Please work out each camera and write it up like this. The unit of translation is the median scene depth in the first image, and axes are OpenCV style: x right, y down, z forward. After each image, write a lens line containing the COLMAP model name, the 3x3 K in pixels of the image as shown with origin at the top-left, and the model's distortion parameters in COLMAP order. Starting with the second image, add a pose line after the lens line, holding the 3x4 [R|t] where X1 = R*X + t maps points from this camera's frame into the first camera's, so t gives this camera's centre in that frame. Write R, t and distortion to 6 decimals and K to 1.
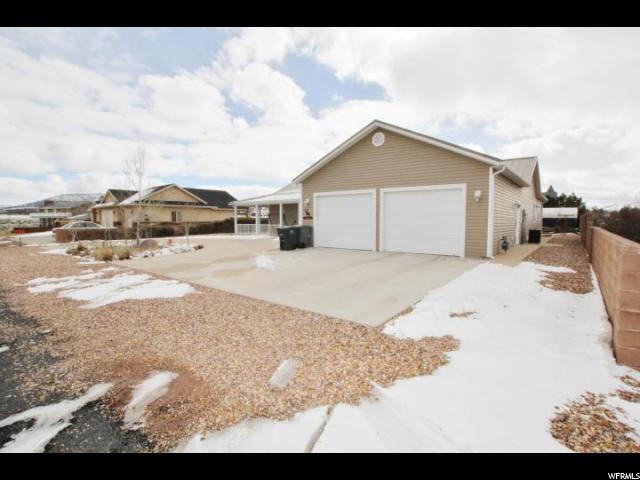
lens RADIAL K [[324.3, 0, 320.0], [0, 324.3, 240.0], [0, 0, 1]] dist [-0.003473, -0.000455]
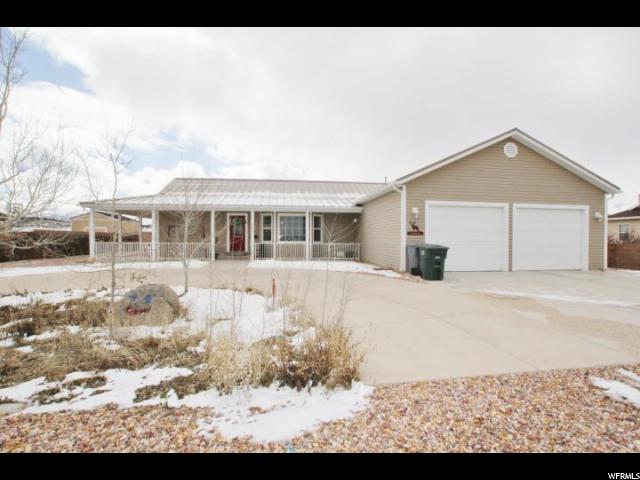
lens RADIAL K [[324.3, 0, 320.0], [0, 324.3, 240.0], [0, 0, 1]] dist [-0.003473, -0.000455]
pose [[0.671133, -0.006559, 0.741308, -0.858339], [0.039261, 0.998872, -0.026707, -0.049653], [-0.740297, 0.047029, 0.670633, 0.781935]]
